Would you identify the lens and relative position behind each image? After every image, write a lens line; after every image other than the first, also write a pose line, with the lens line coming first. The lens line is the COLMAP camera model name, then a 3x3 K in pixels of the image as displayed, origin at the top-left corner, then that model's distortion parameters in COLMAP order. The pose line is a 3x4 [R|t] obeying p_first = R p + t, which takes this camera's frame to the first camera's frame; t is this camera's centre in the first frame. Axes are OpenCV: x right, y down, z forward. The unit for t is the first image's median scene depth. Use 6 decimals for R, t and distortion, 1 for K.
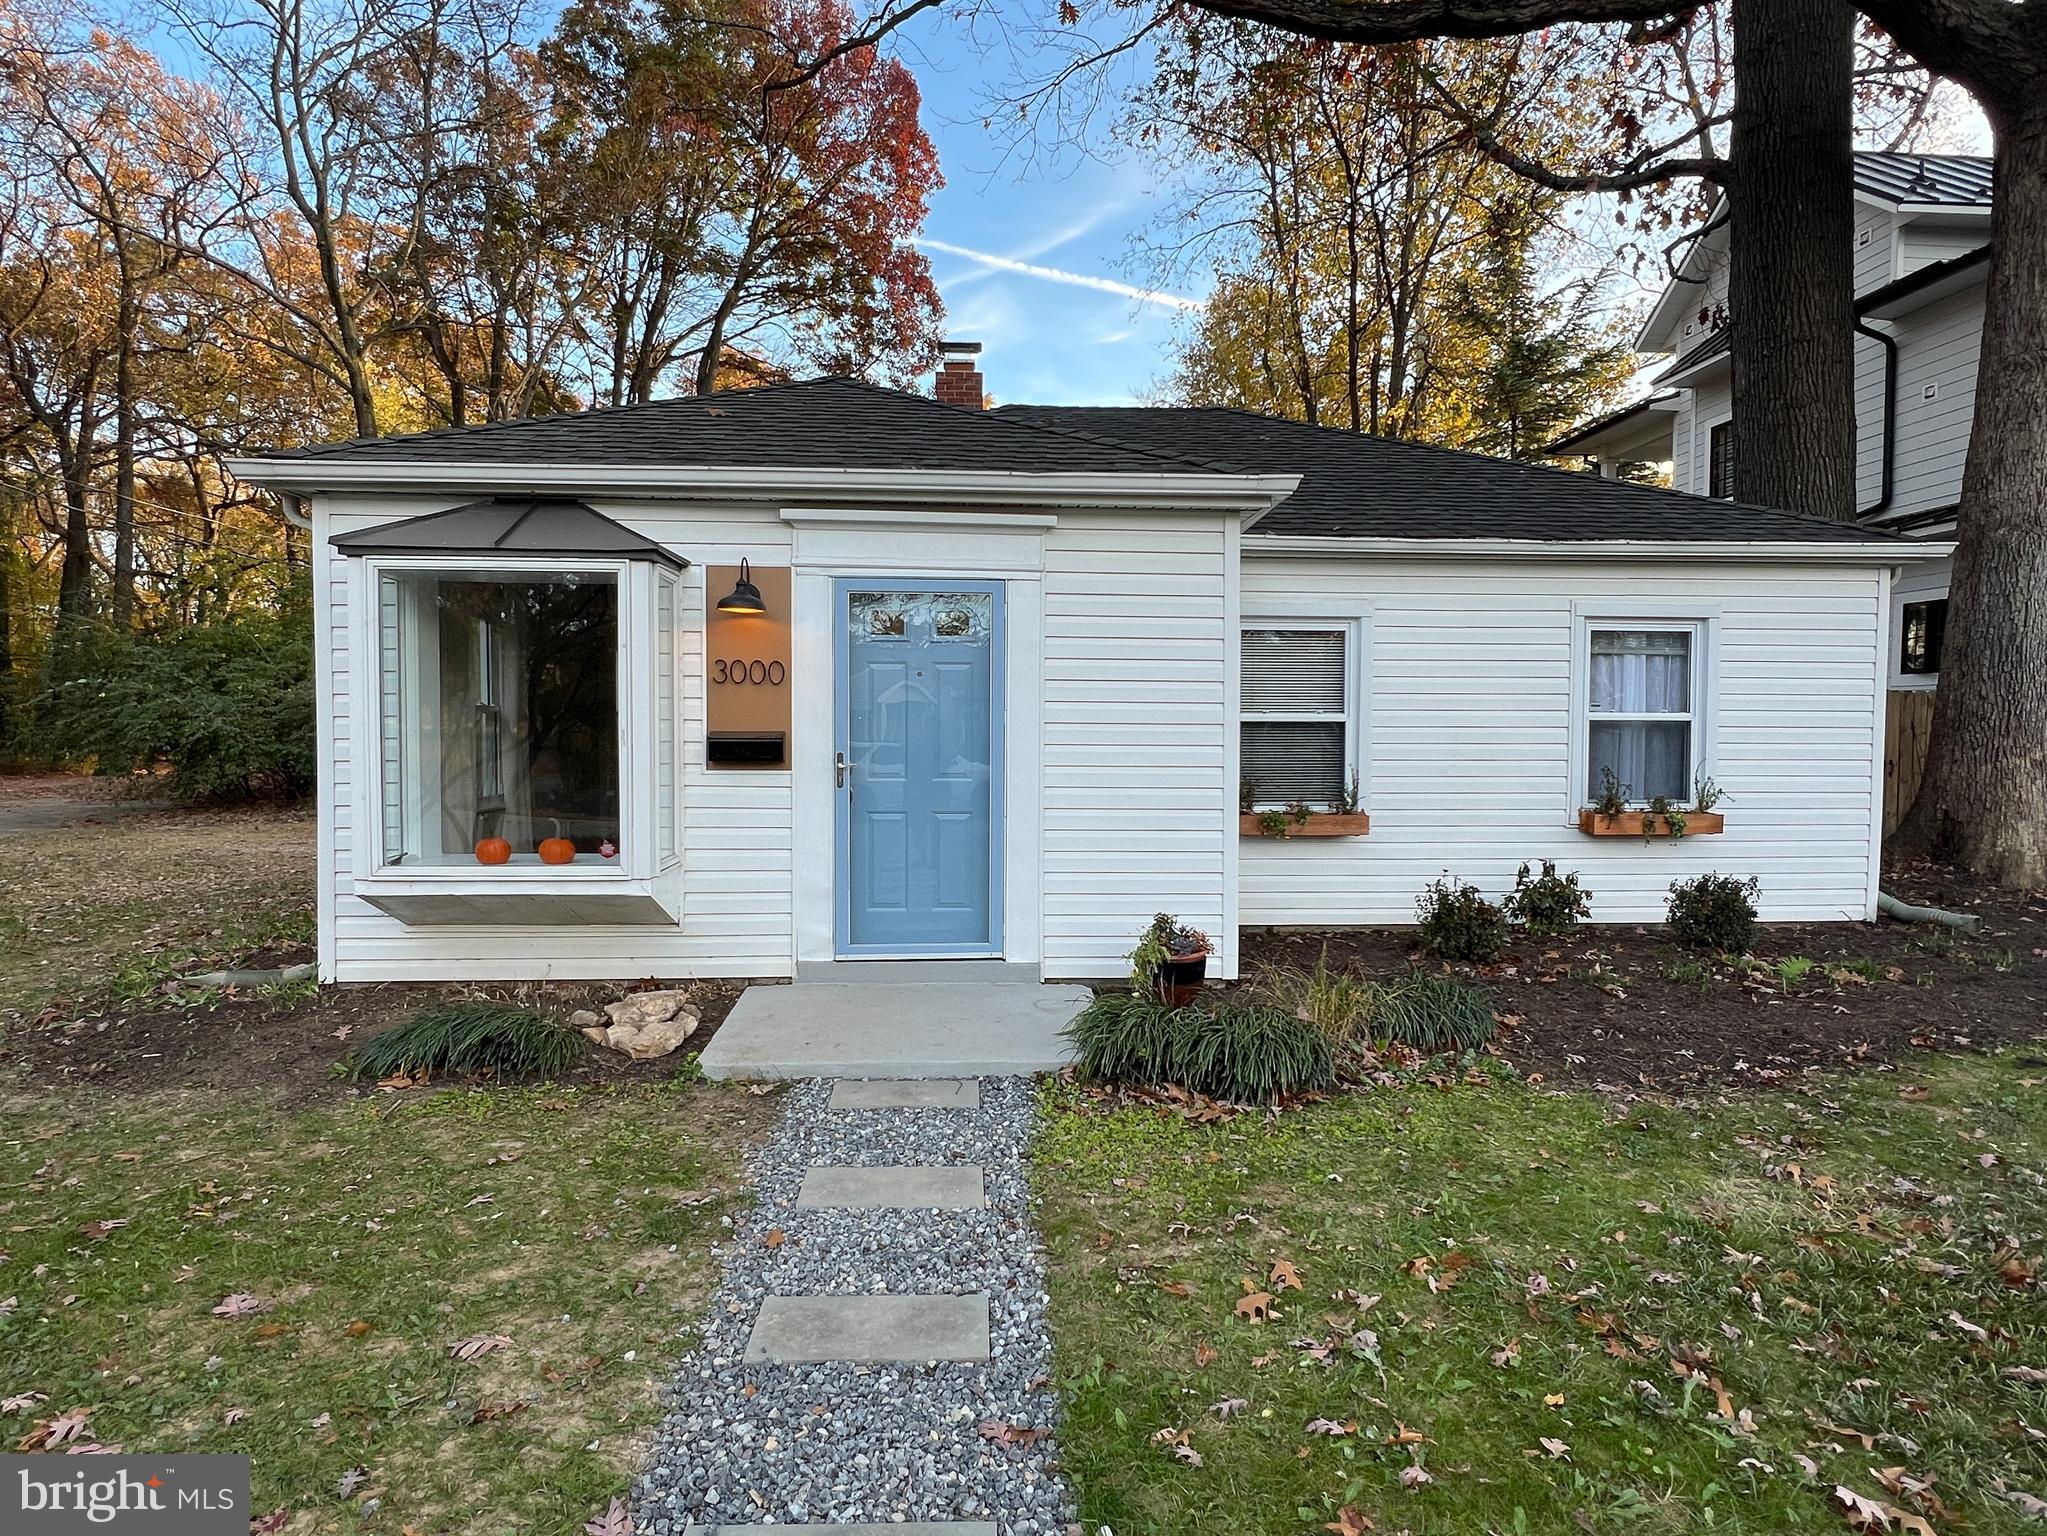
lens RADIAL K [[1072.4, 0, 1023.5], [0, 1072.4, 768.0], [0, 0, 1]] dist [-0.000856, -0.000500]
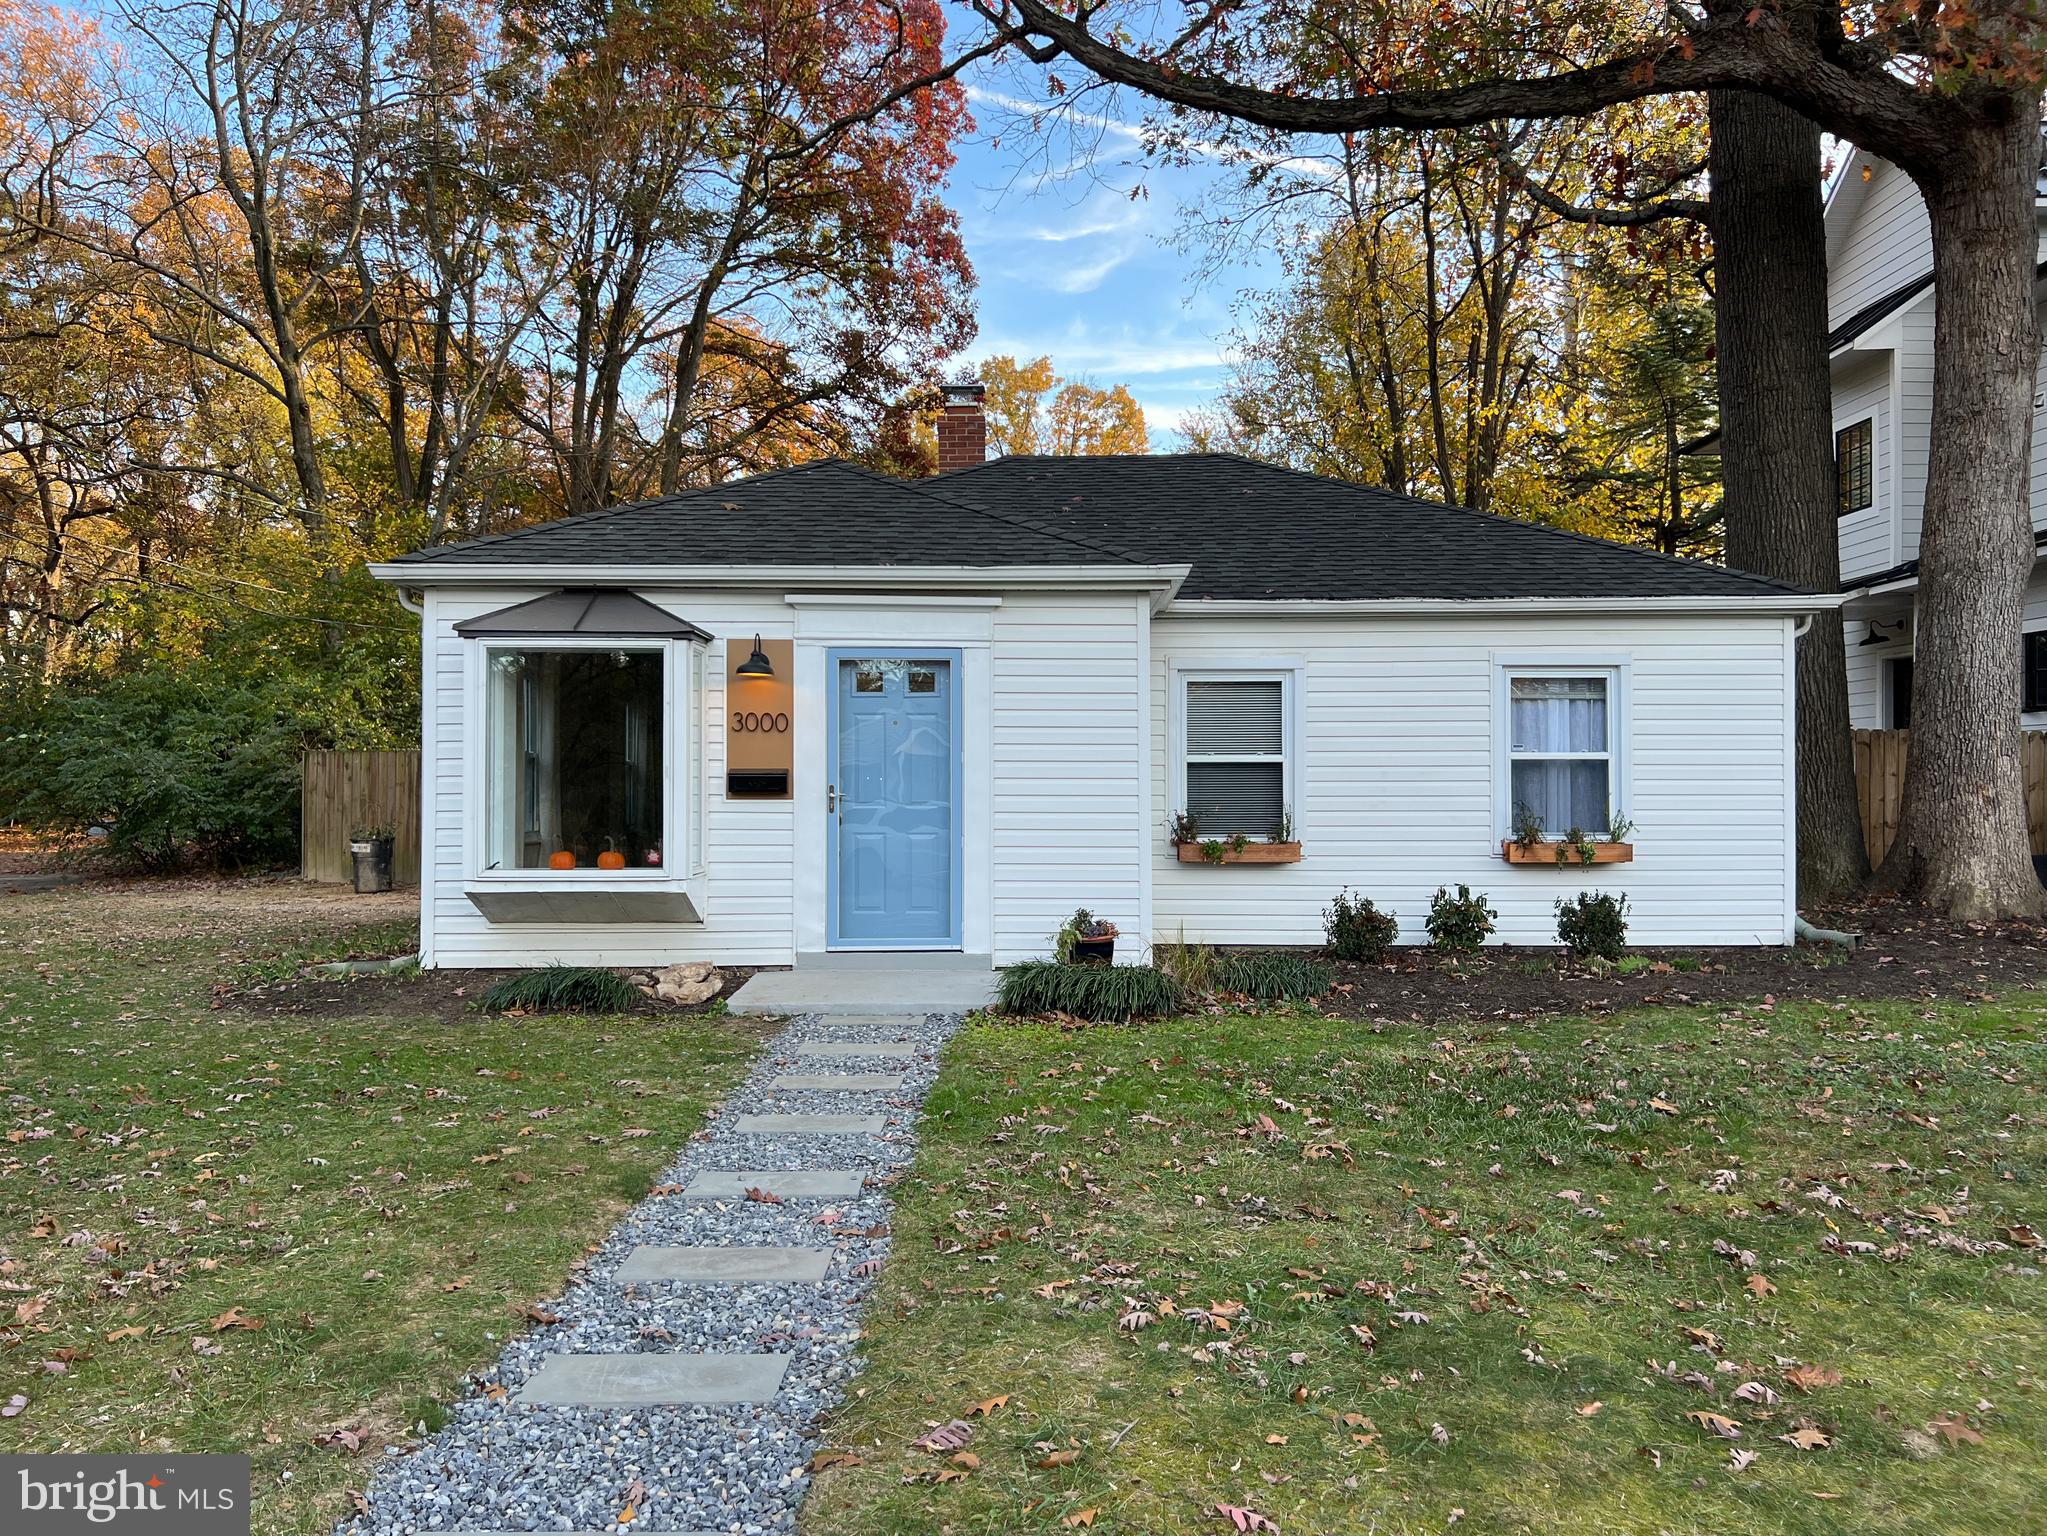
lens RADIAL K [[1502.7, 0, 1023.5], [0, 1502.7, 768.0], [0, 0, 1]] dist [0.094240, -0.129101]
pose [[0.998305, -0.006179, -0.057878, 0.121797], [0.002919, 0.998412, -0.056250, 0.050854], [0.058134, 0.055986, 0.996738, -0.583823]]
